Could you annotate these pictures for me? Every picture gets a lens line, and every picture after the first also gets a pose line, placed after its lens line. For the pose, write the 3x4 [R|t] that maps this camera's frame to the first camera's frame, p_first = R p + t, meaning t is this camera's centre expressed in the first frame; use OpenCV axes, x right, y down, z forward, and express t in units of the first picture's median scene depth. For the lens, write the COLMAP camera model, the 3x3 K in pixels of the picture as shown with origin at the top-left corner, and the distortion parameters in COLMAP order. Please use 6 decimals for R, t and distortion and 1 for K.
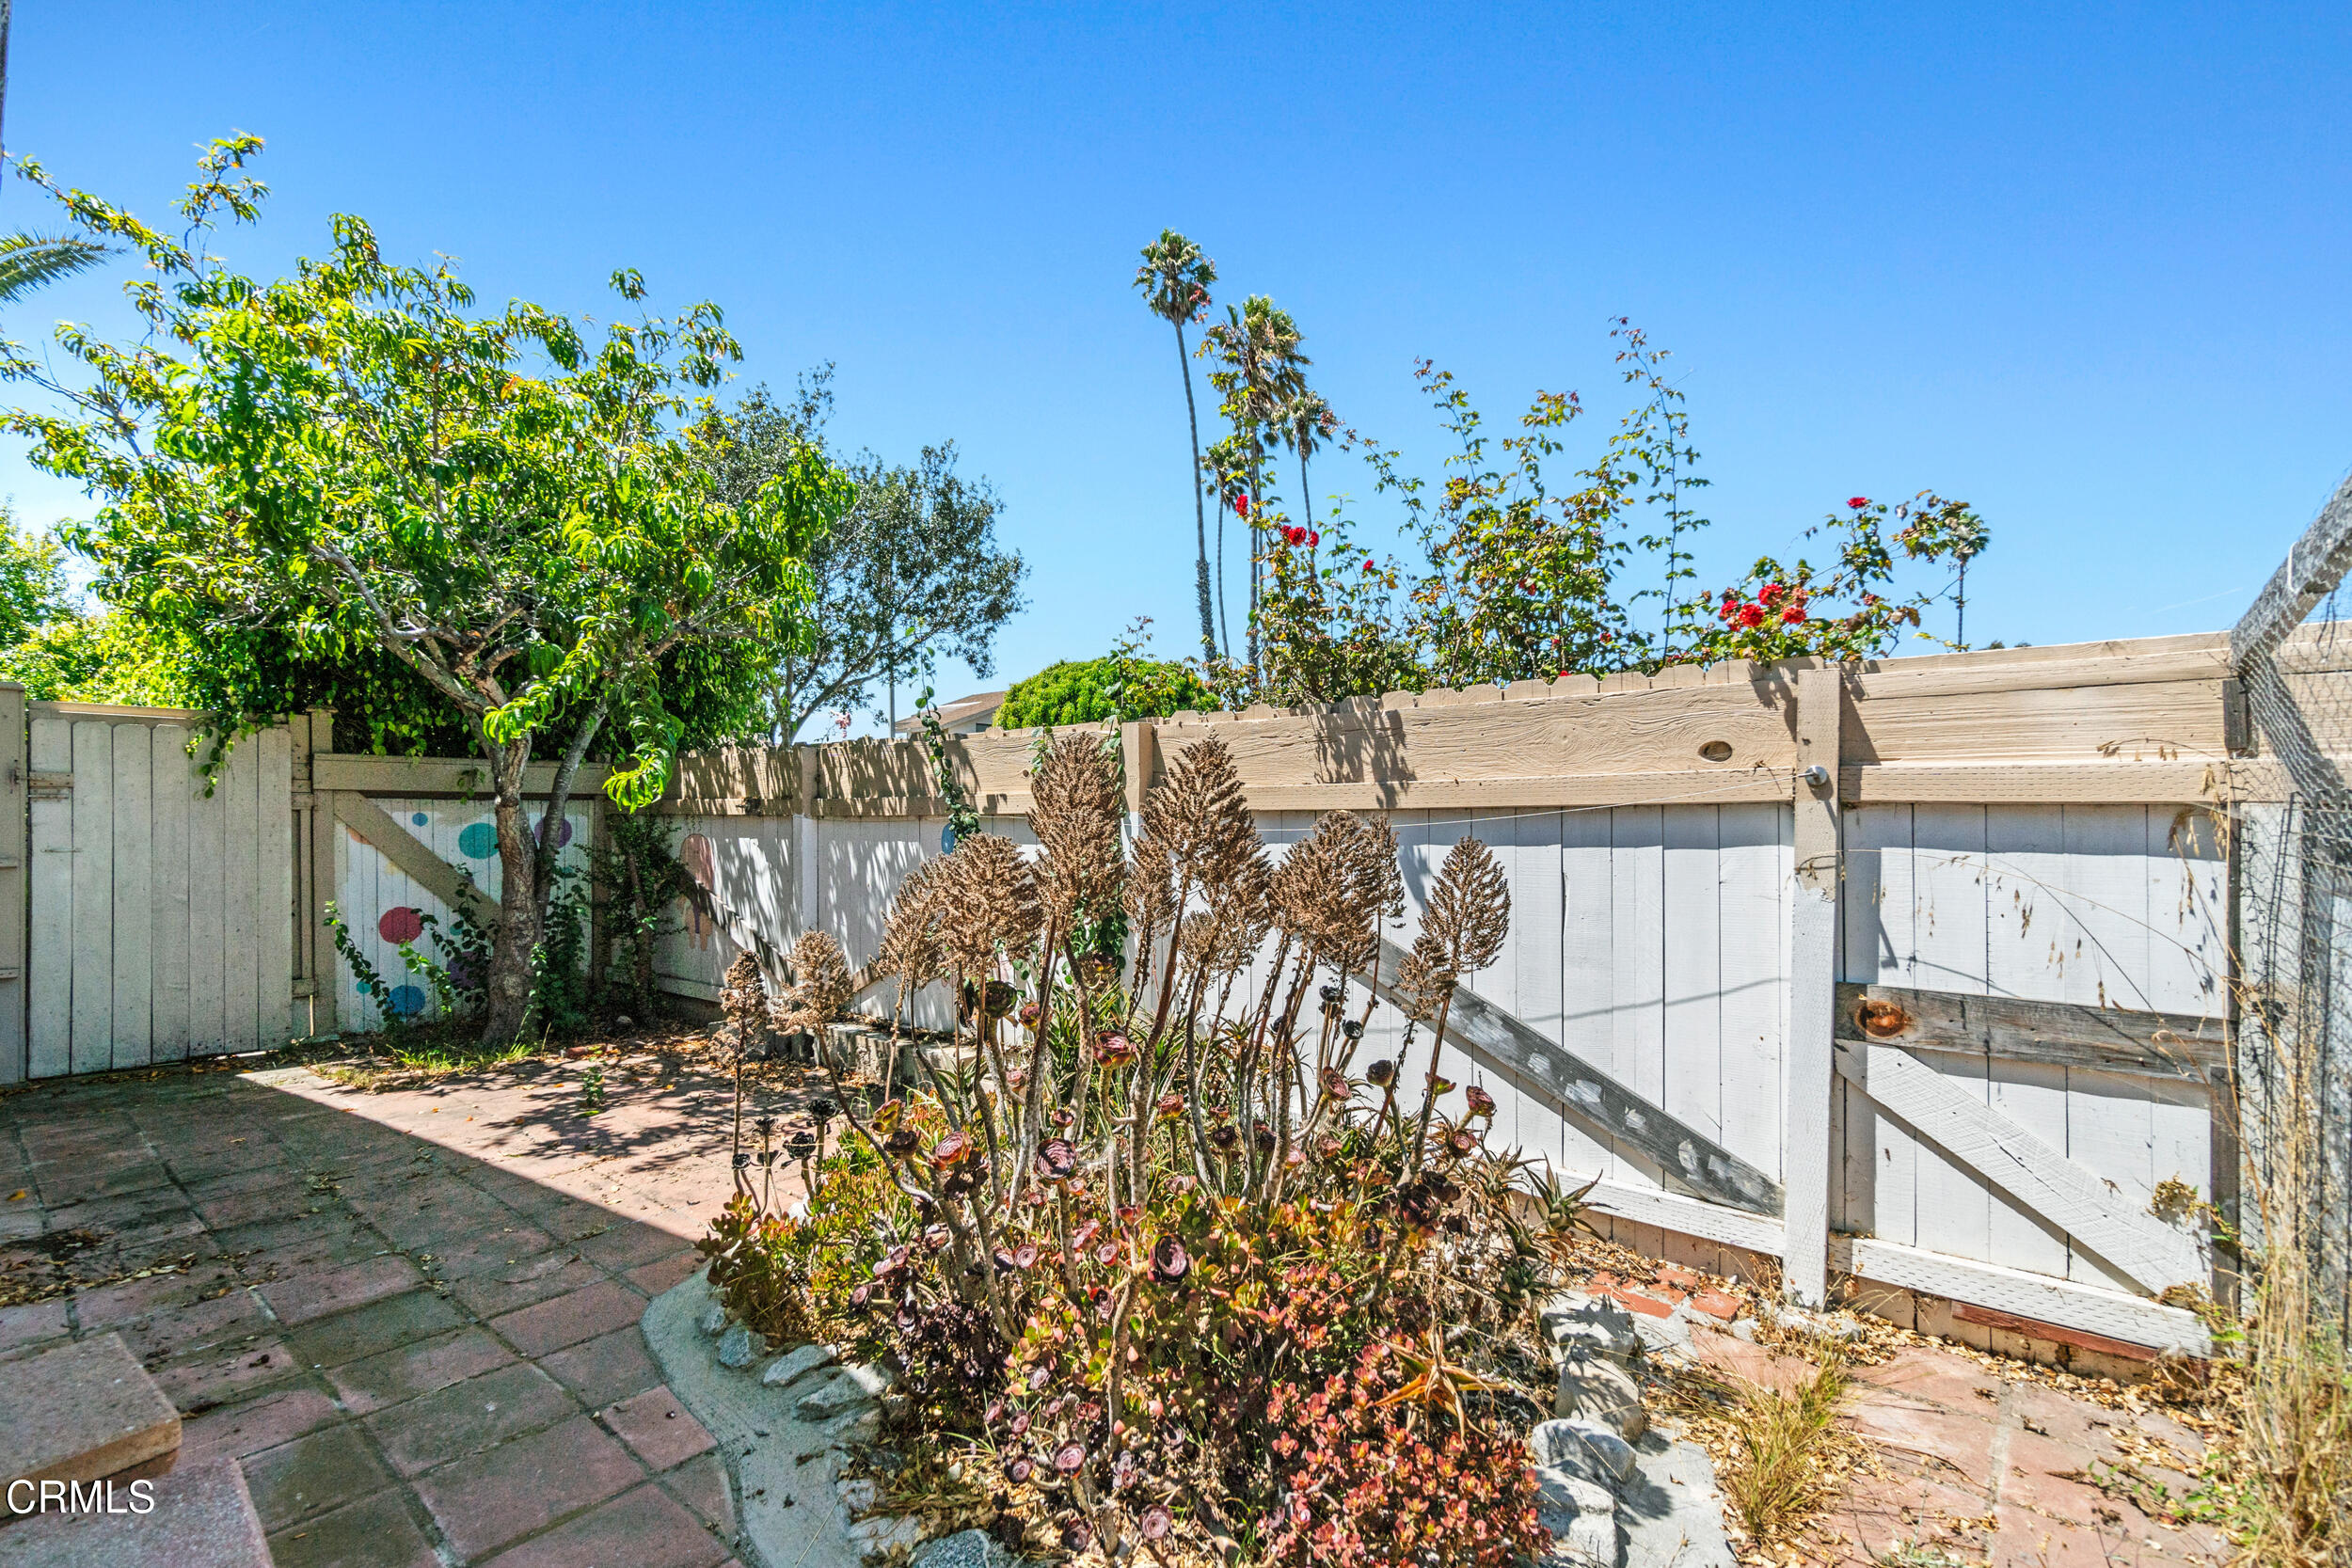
lens RADIAL K [[1031.0, 0, 1151.4], [0, 1031.0, 804.1], [0, 0, 1]] dist [-0.003333, -0.000025]
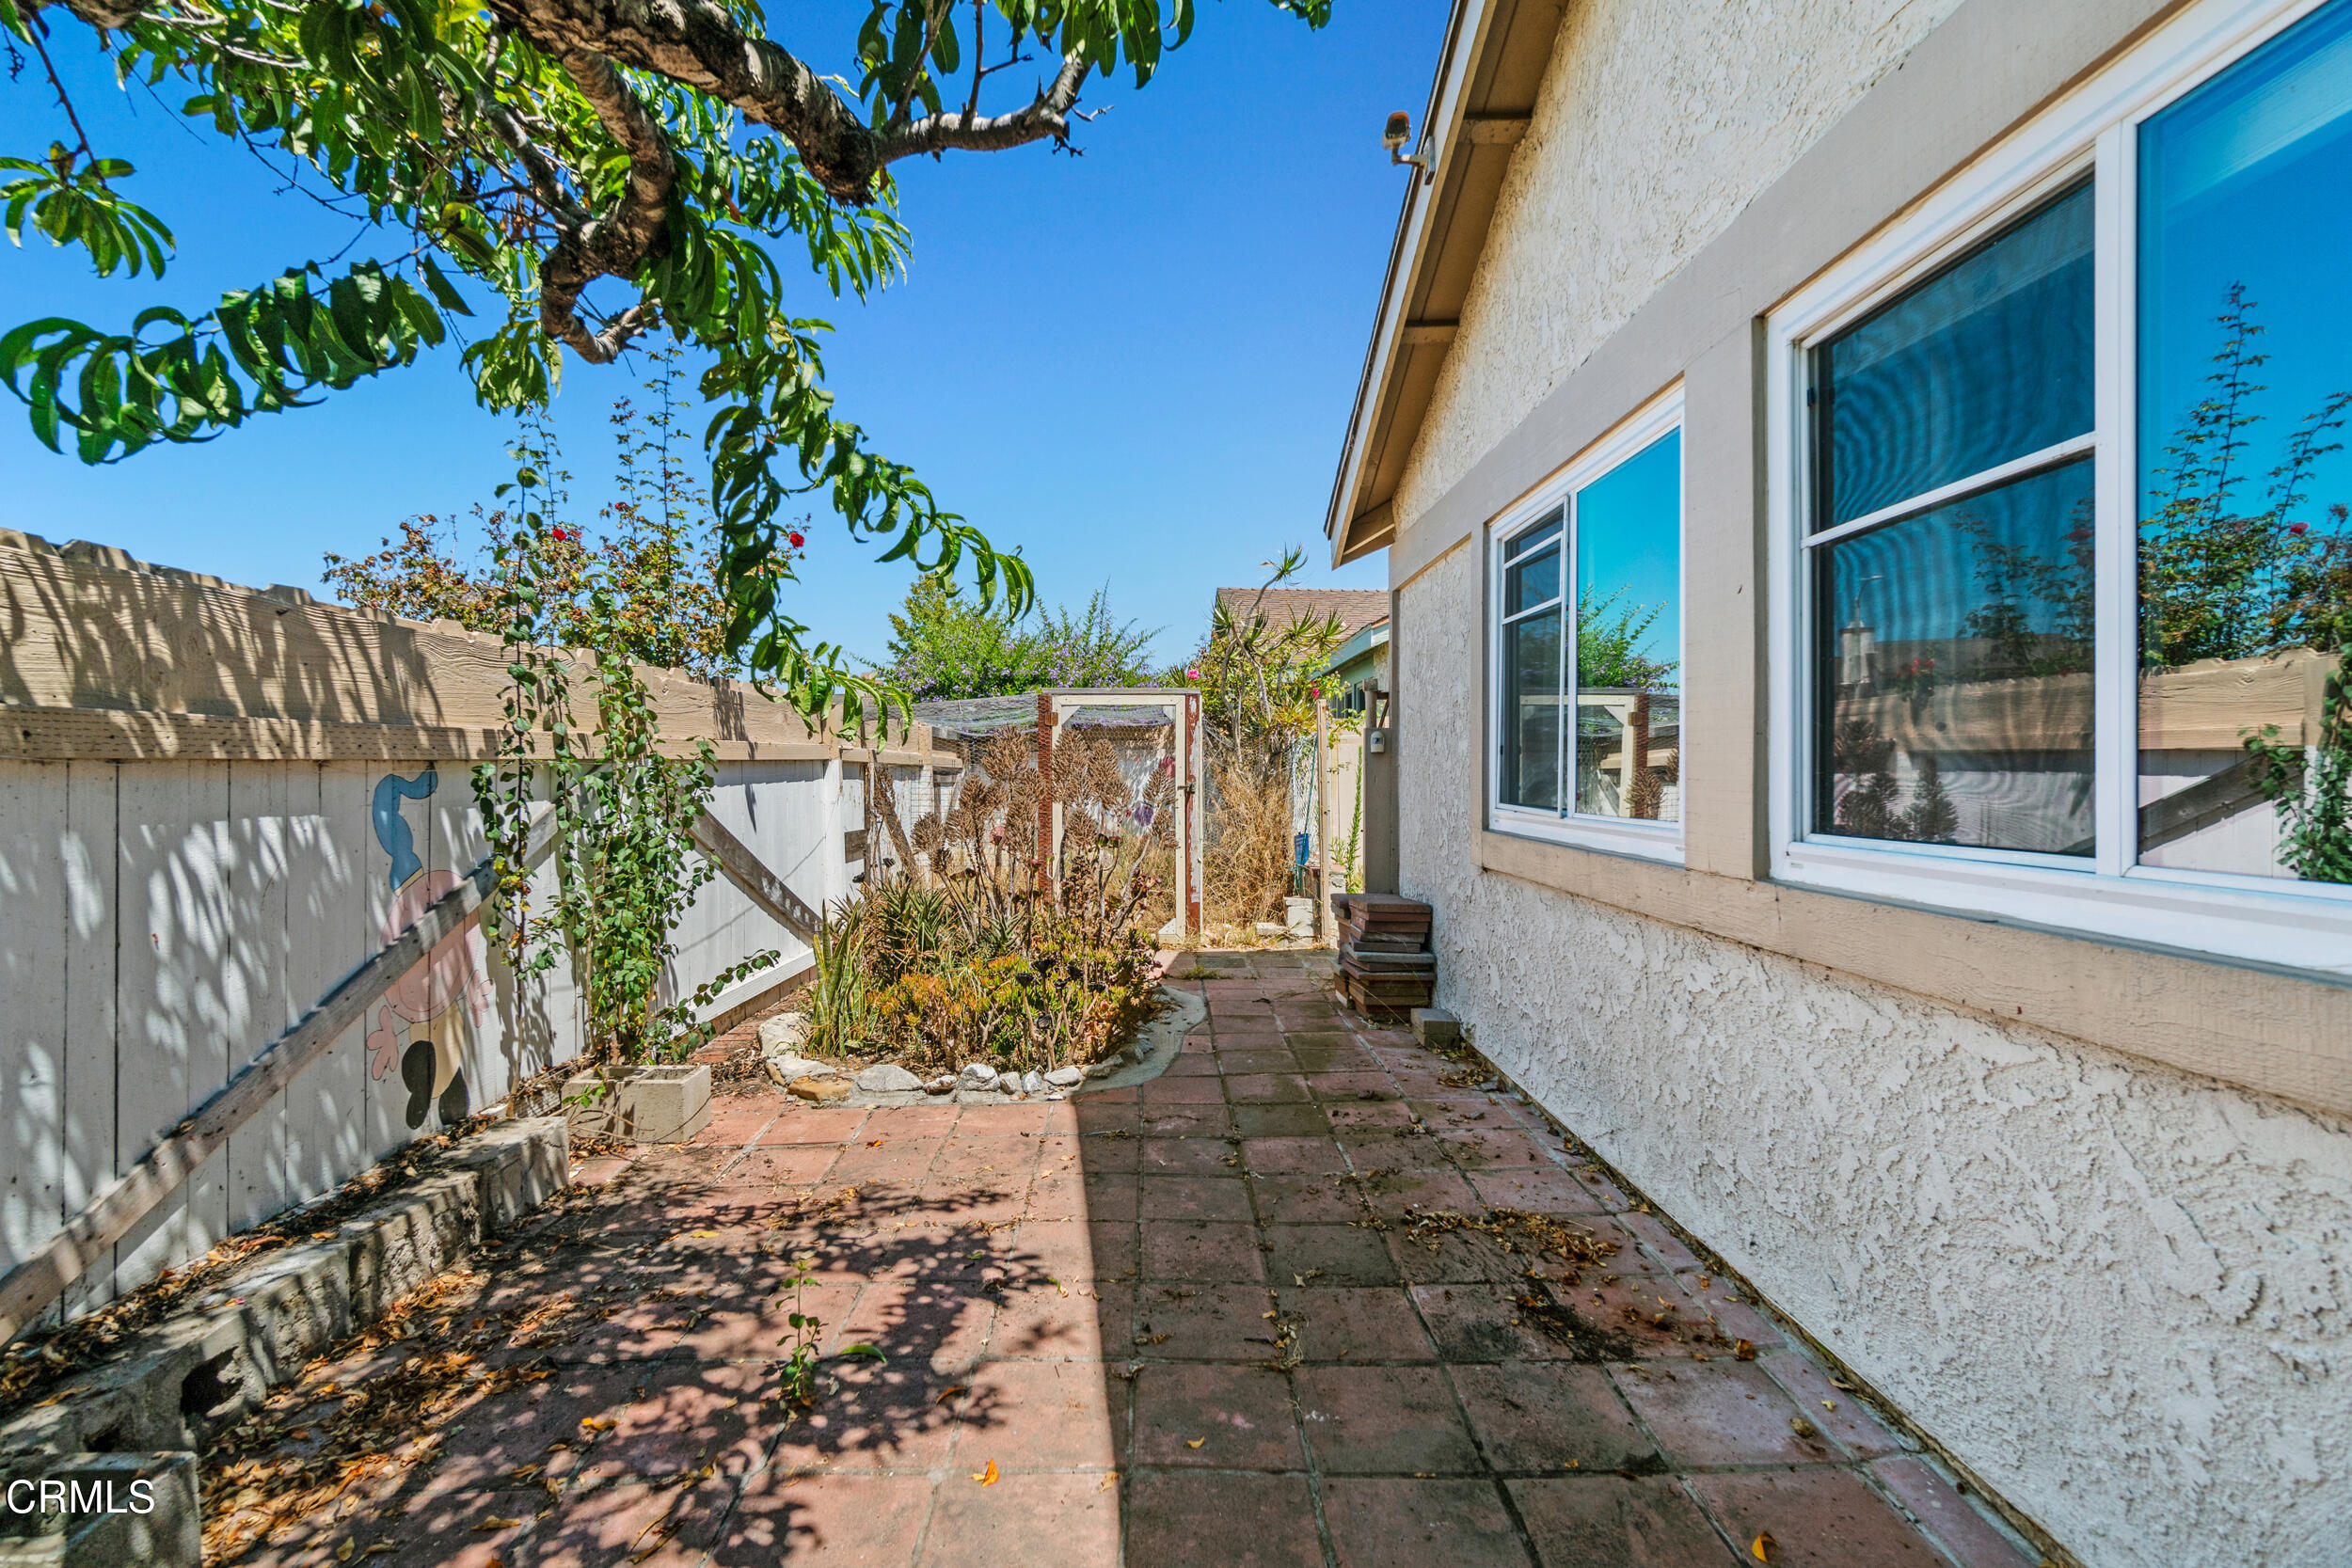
lens RADIAL K [[1031.0, 0, 1169.7], [0, 1031.0, 775.6], [0, 0, 1]] dist [-0.003333, -0.000025]
pose [[-0.655751, -0.003264, 0.754970, -1.069751], [-0.007197, 0.999972, -0.001929, 0.020253], [-0.754943, -0.006698, -0.655756, 1.271572]]
